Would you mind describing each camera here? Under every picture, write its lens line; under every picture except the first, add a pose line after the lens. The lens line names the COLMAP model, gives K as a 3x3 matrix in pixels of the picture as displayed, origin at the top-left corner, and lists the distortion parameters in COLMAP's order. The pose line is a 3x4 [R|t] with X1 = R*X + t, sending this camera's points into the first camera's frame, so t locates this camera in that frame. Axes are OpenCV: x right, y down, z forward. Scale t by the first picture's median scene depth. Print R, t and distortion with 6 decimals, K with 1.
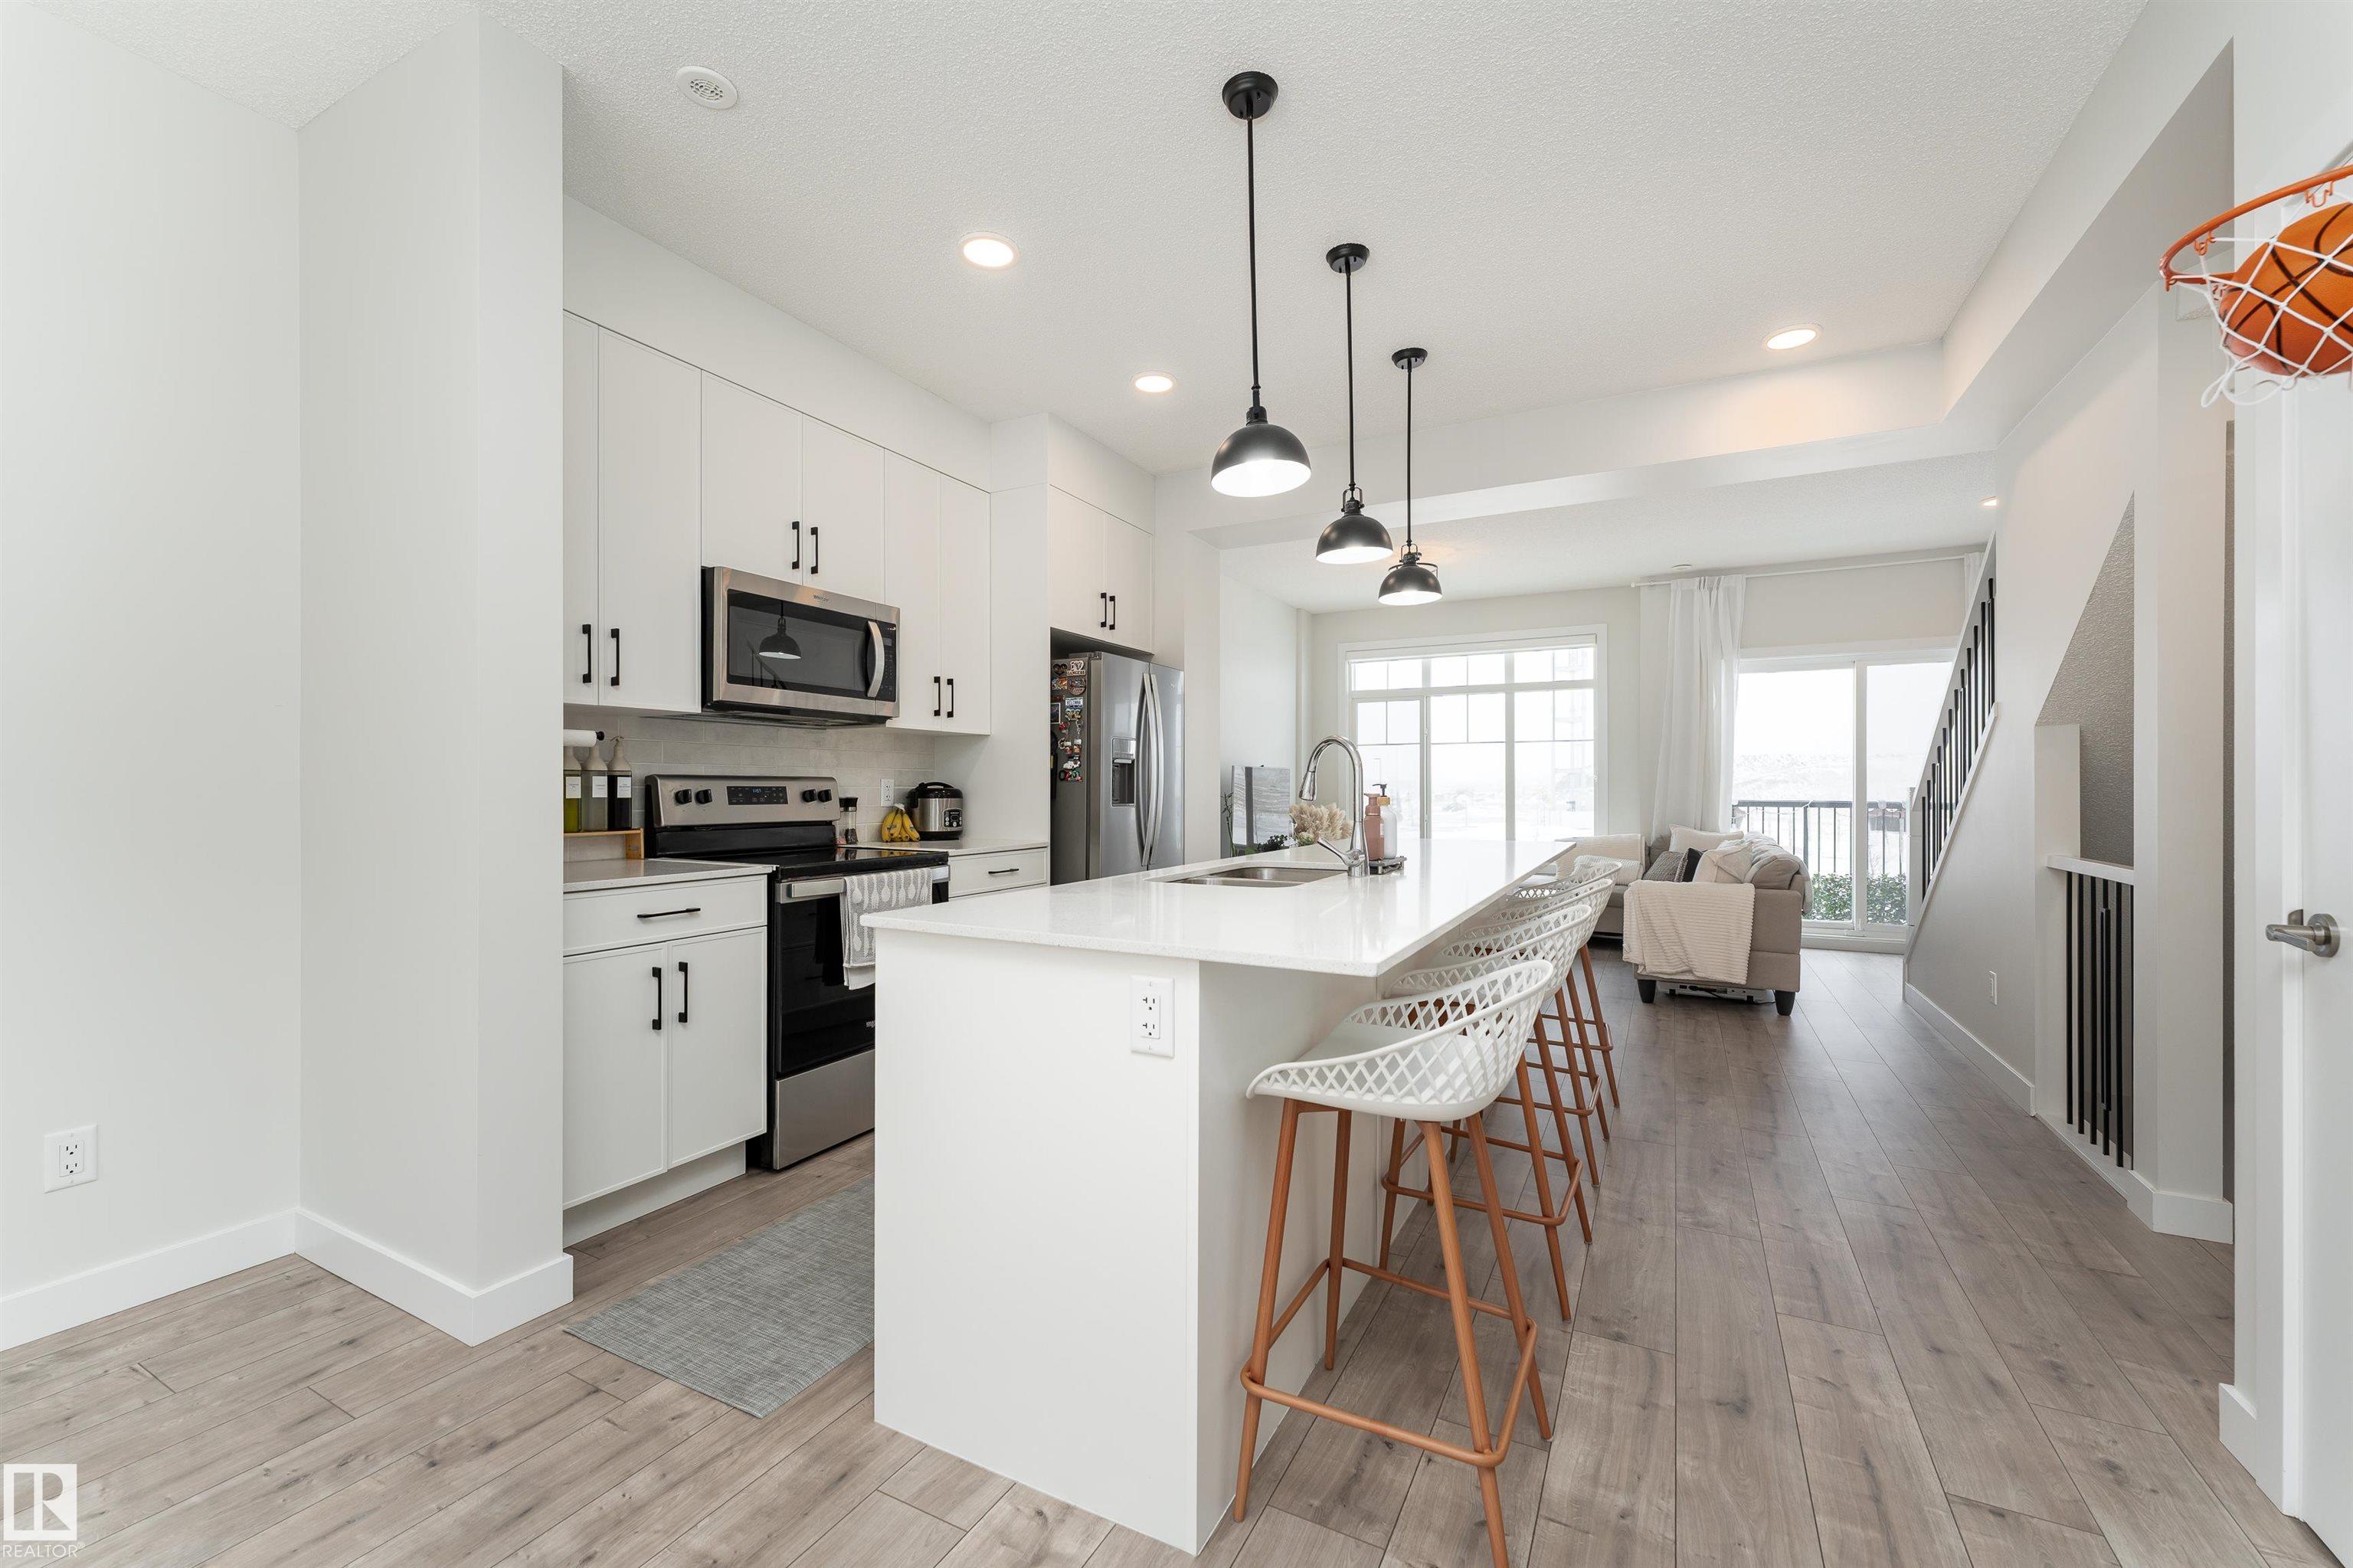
lens RADIAL K [[949.9, 0, 1168.9], [0, 949.9, 787.9], [0, 0, 1]] dist [0.000870, 0.000350]
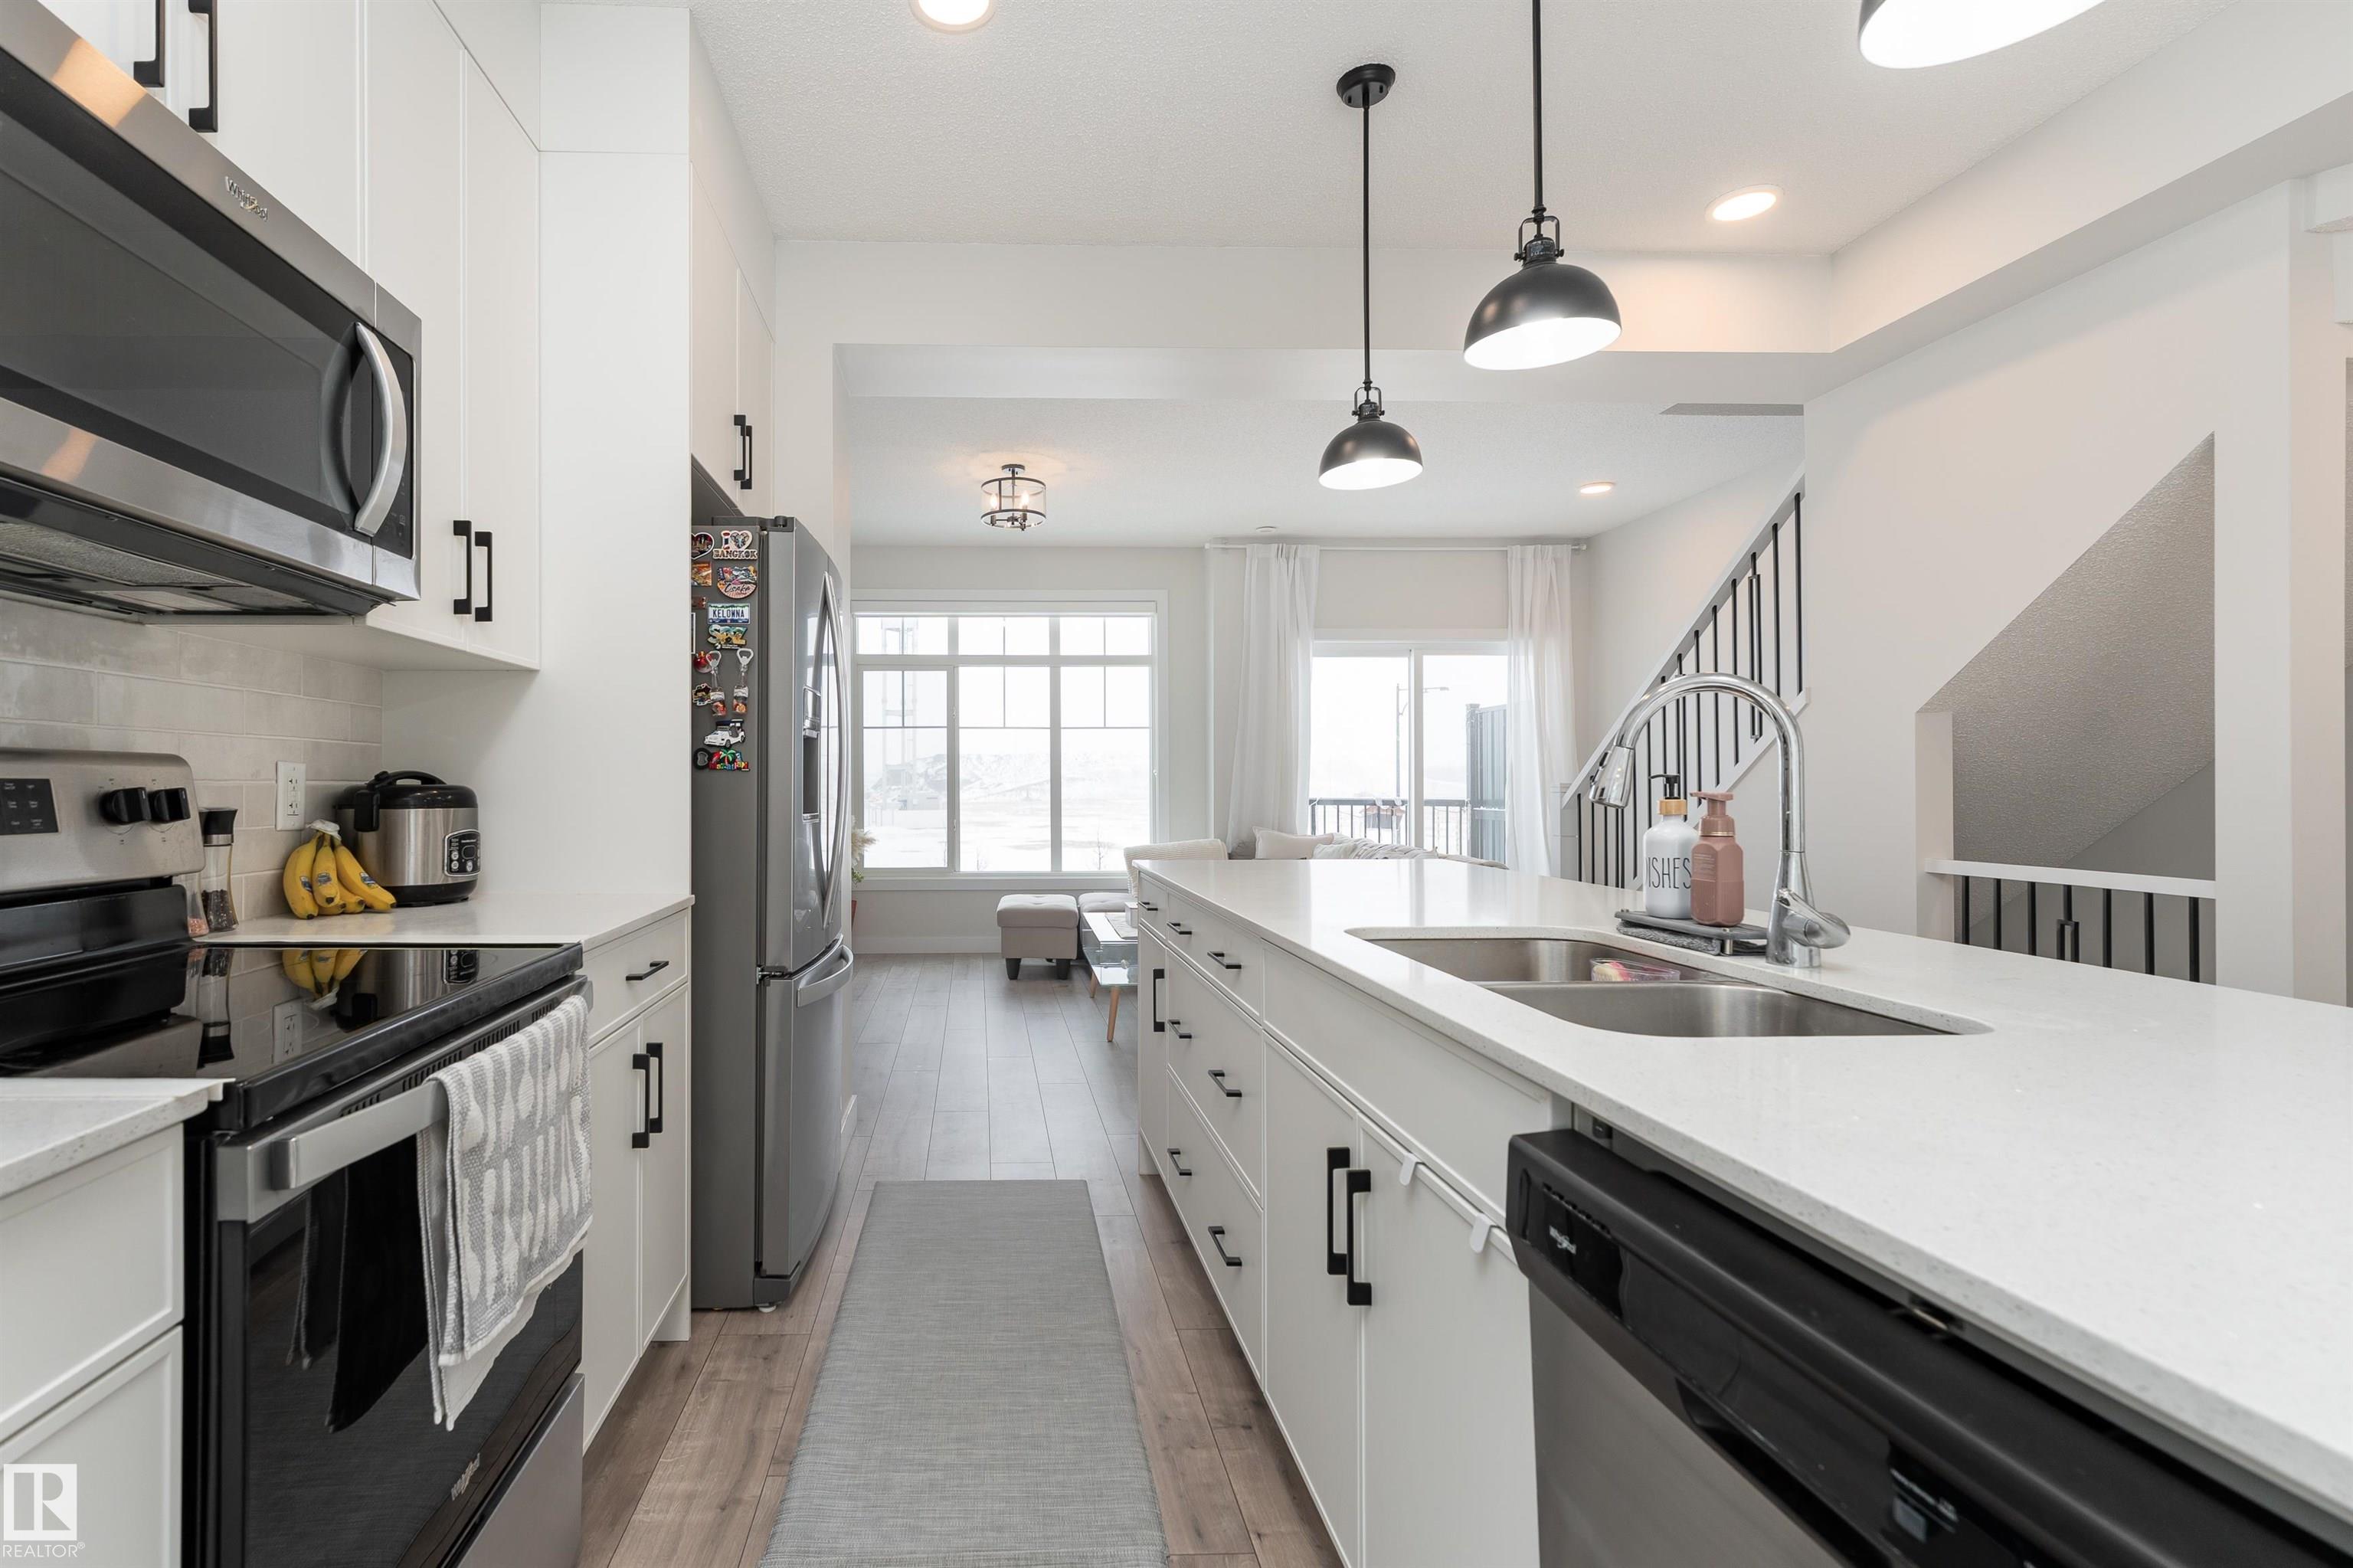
lens RADIAL K [[1085.7, 0, 1009.8], [0, 1085.7, 776.7], [0, 0, 1]] dist [-0.000606, -0.000067]
pose [[0.871652, 0.003387, 0.490114, -0.254492], [0.000552, 0.999969, -0.007891, 0.000793], [-0.490125, 0.007149, 0.871623, 0.436864]]
